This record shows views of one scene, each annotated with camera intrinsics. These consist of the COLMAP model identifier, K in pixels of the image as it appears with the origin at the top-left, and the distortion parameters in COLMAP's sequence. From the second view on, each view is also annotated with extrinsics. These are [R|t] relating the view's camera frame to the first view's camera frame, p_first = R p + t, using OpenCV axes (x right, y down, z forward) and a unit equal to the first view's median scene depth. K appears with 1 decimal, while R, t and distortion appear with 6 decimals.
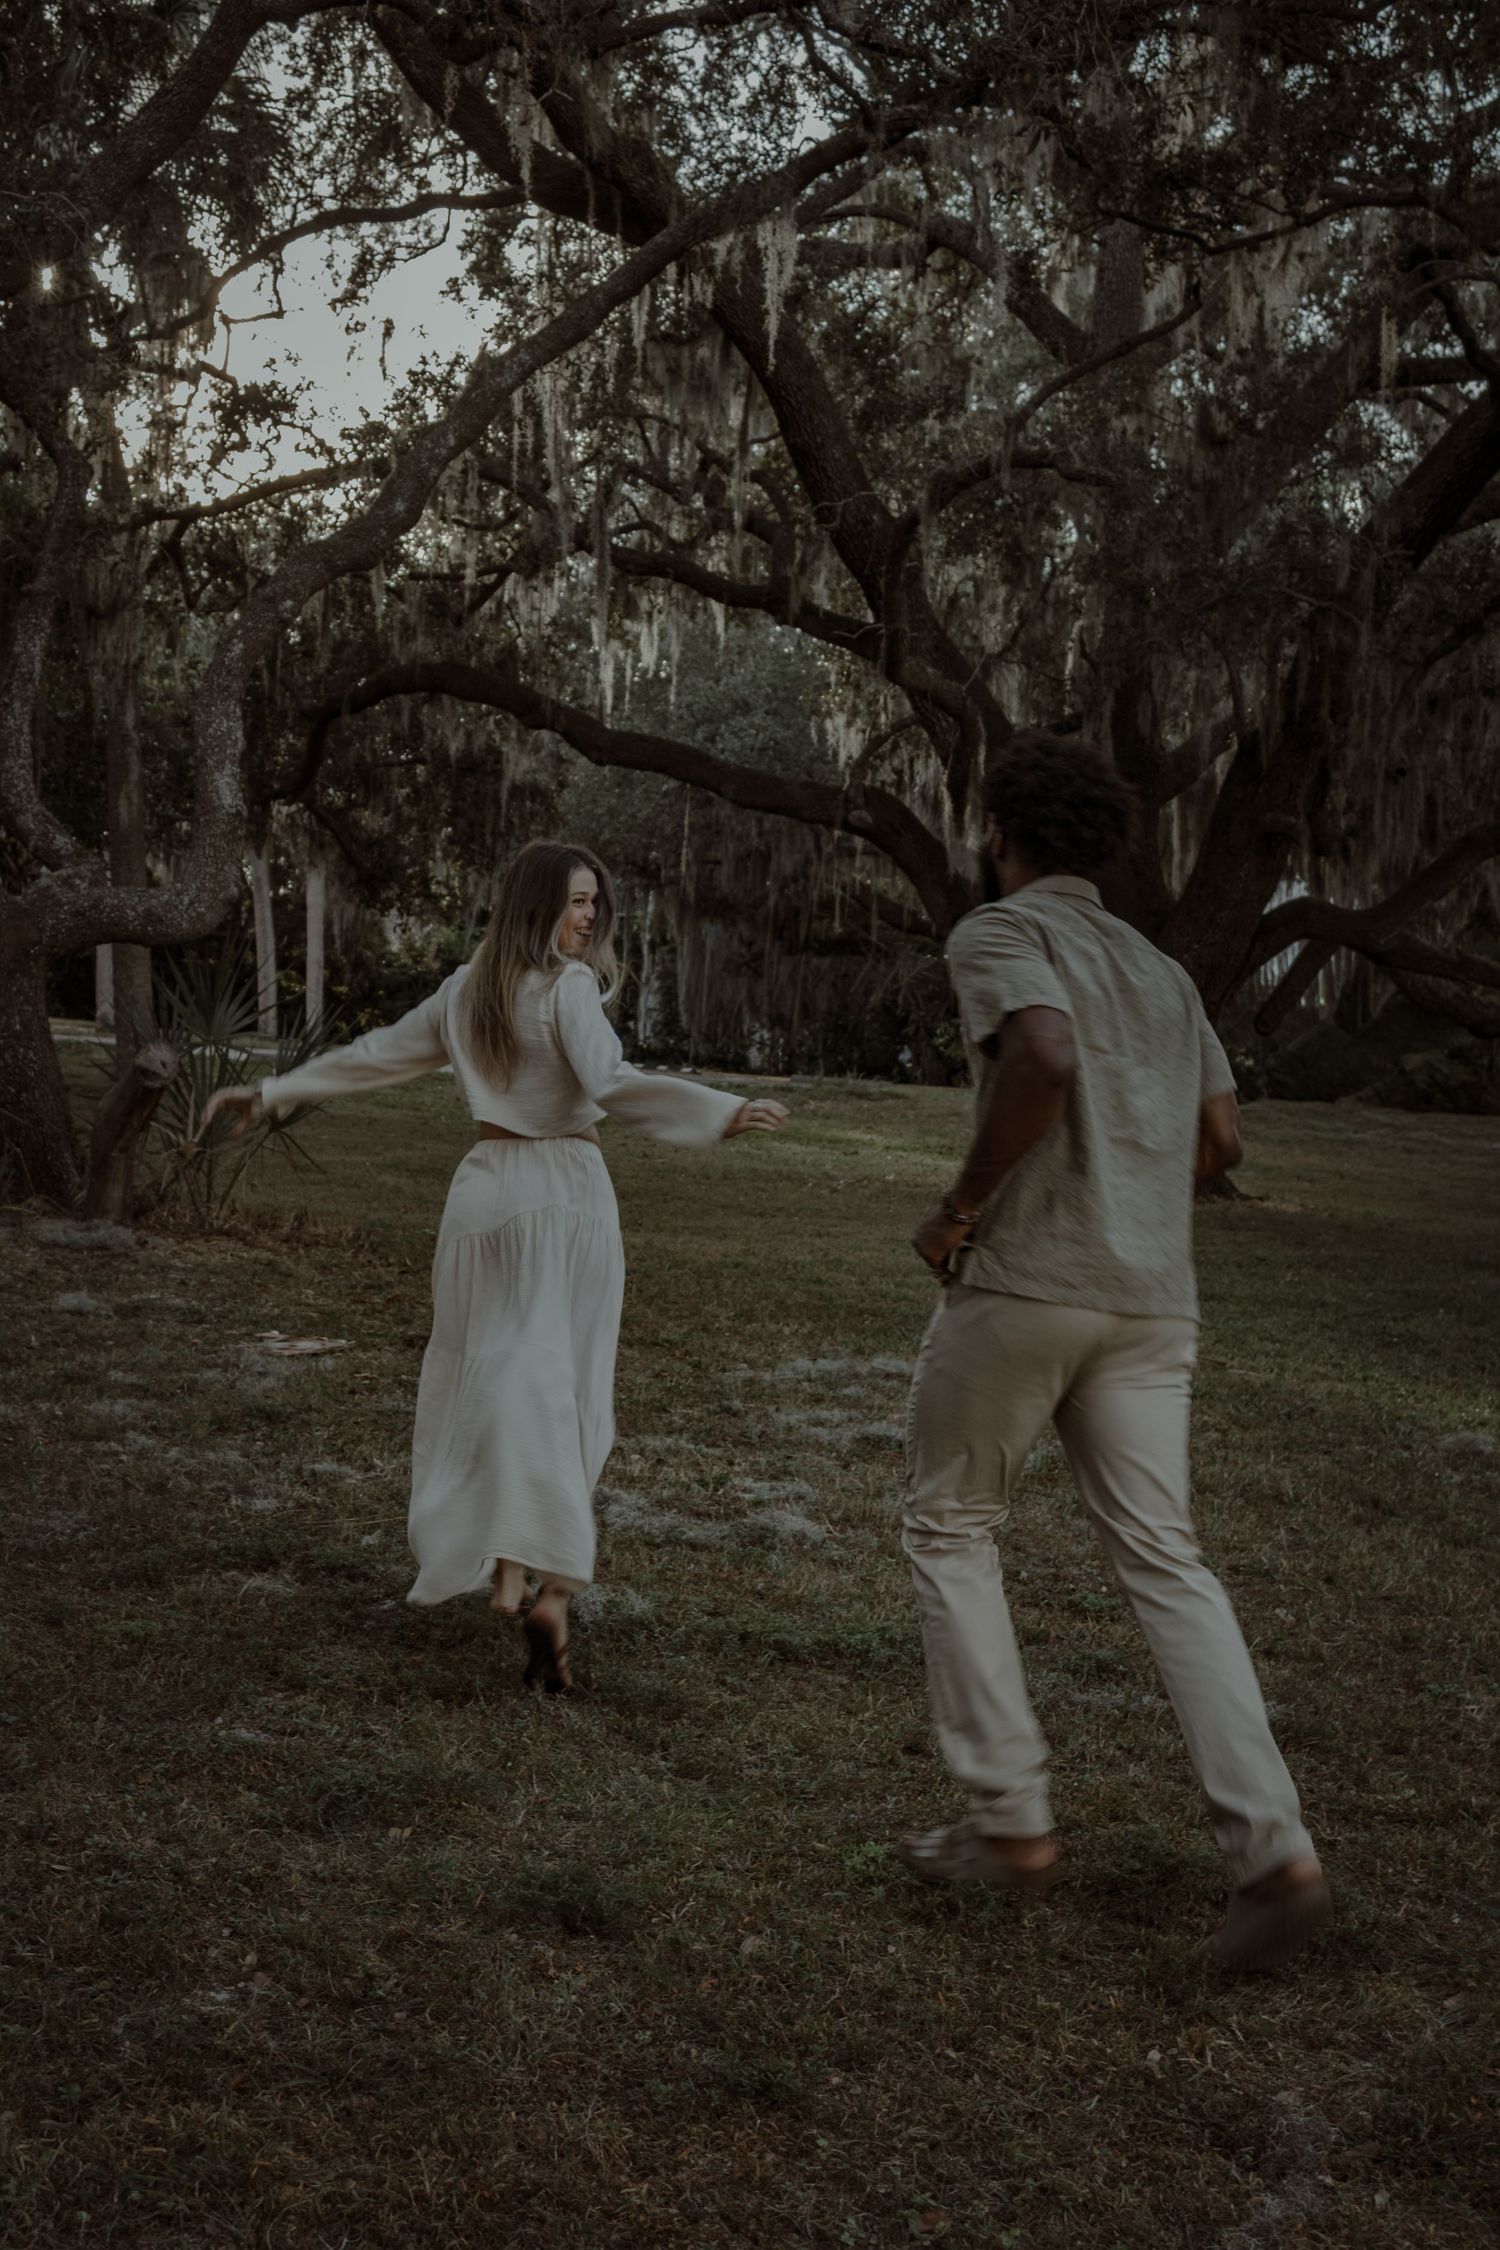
lens RADIAL K [[3132.6, 0, 750.0], [0, 3132.6, 1125.0], [0, 0, 1]] dist [-0.064349, 0.142427]
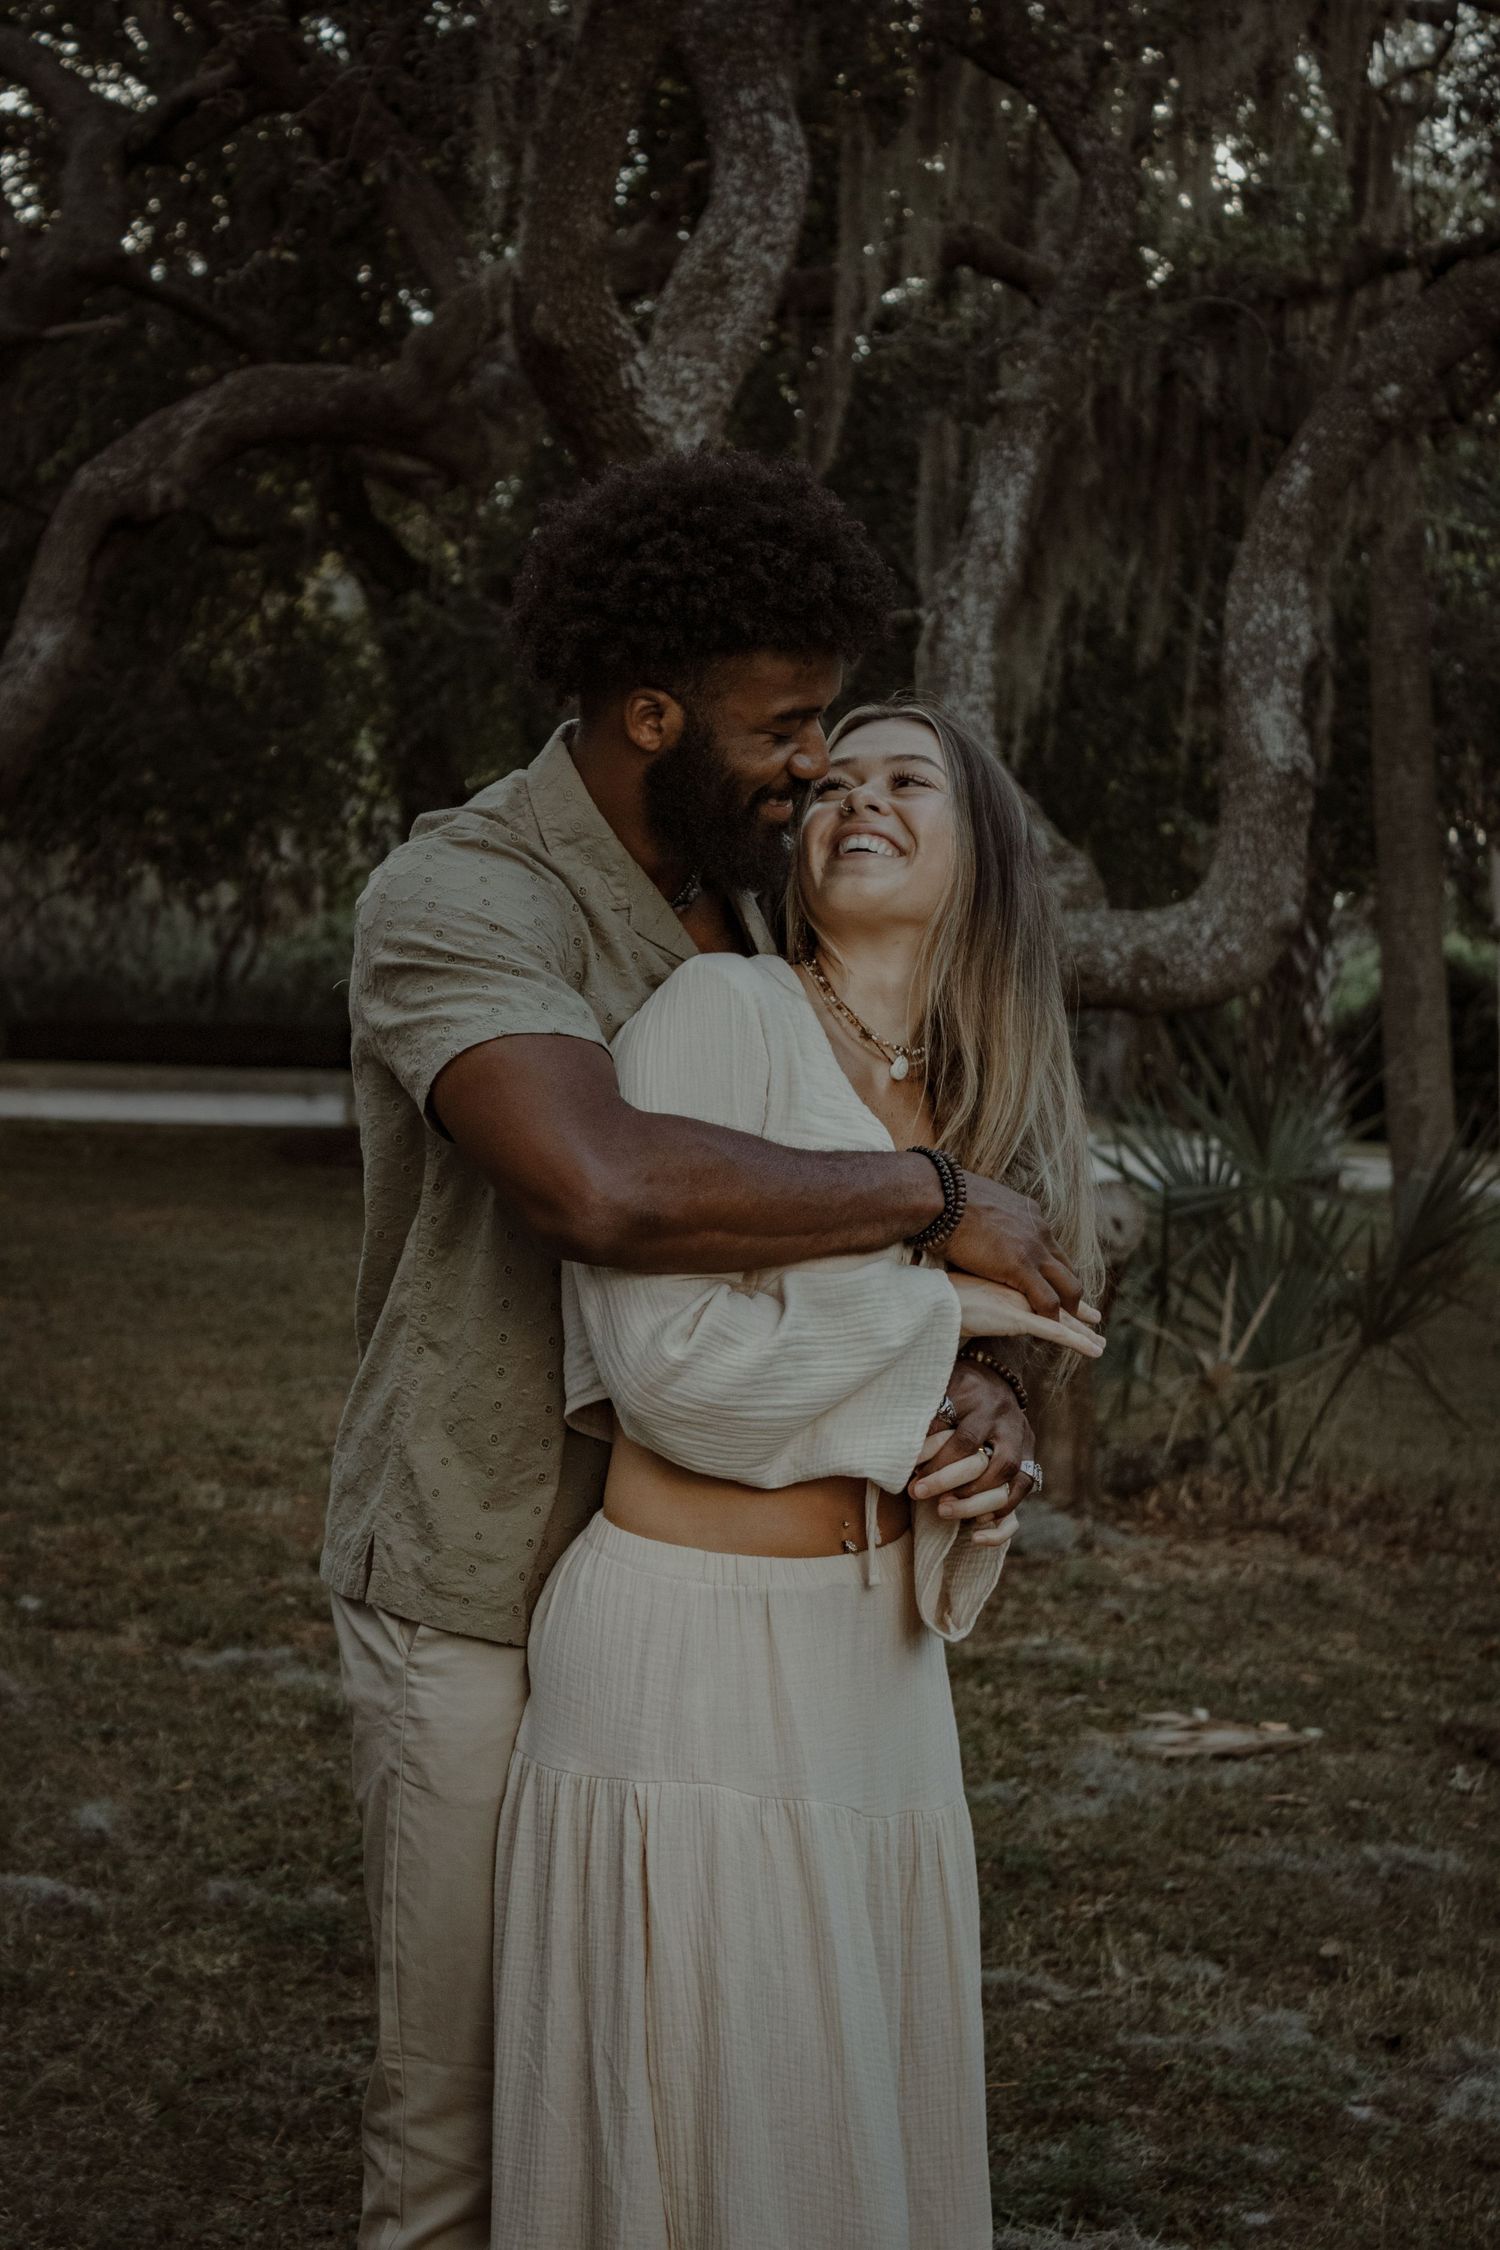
lens RADIAL K [[5391.3, 0, 750.0], [0, 5391.3, 1125.0], [0, 0, 1]] dist [0.080055, 0.085147]
pose [[0.931605, -0.017837, -0.363035, 0.080448], [0.003776, 0.999216, -0.039403, 0.000508], [0.363453, 0.035337, 0.930942, 0.061778]]
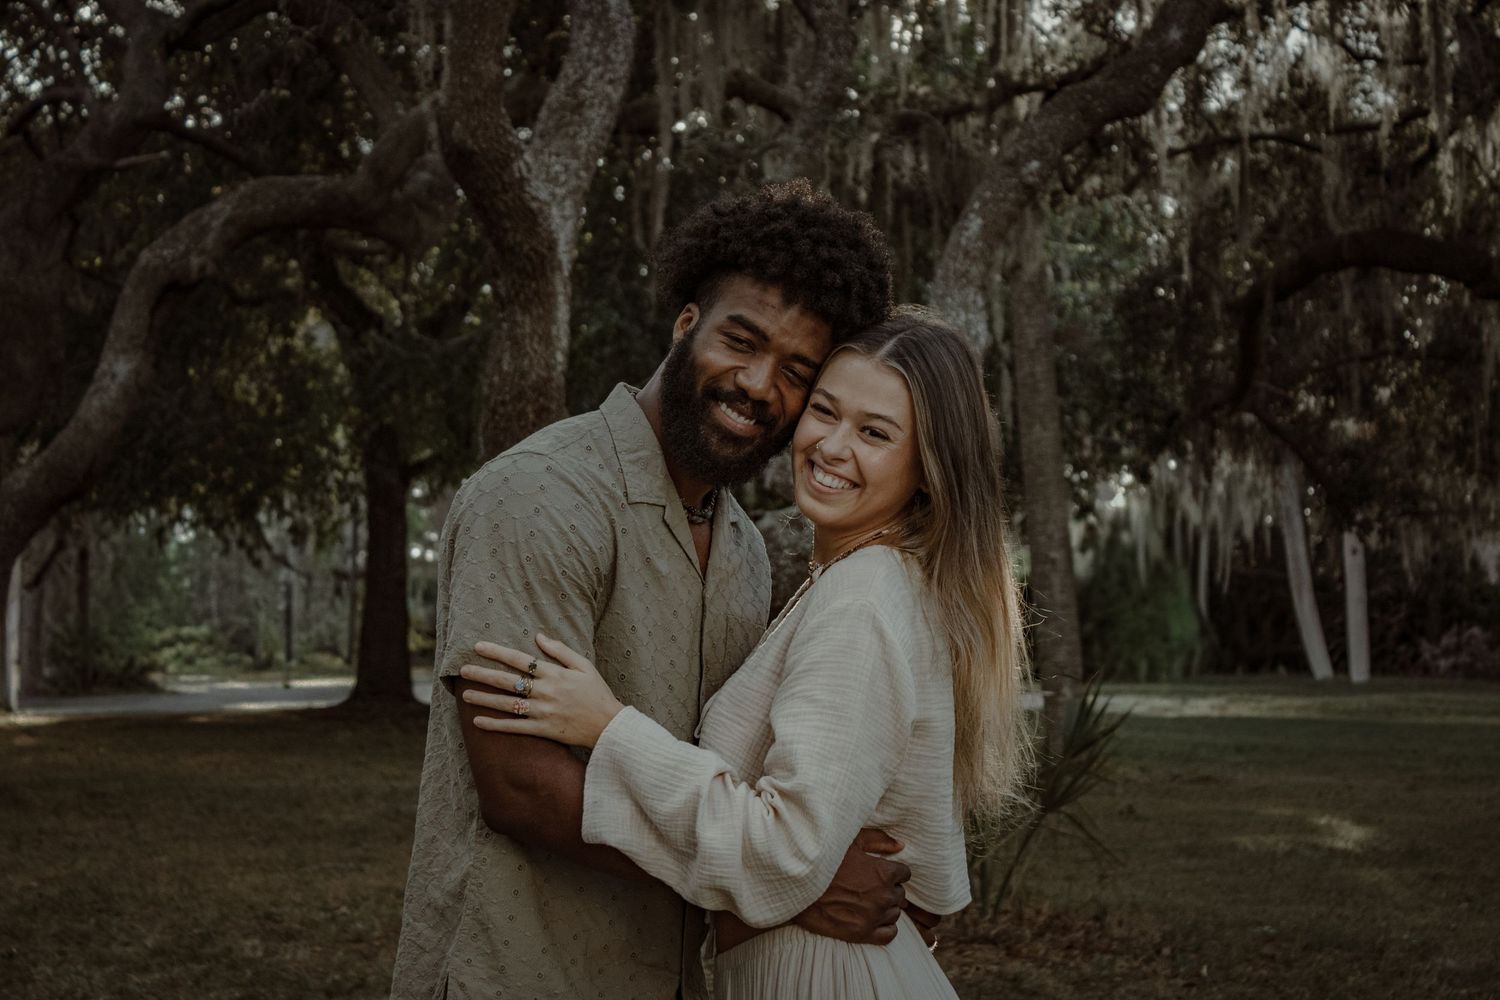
lens RADIAL K [[3594.2, 0, 747.7], [0, 3594.2, 477.3], [0, 0, 1]] dist [0.080055, 0.085147]
pose [[0.944209, -0.071016, -0.321600, 0.069460], [0.042288, 0.994535, -0.095457, 0.001452], [0.326622, 0.076532, 0.942052, 0.079887]]
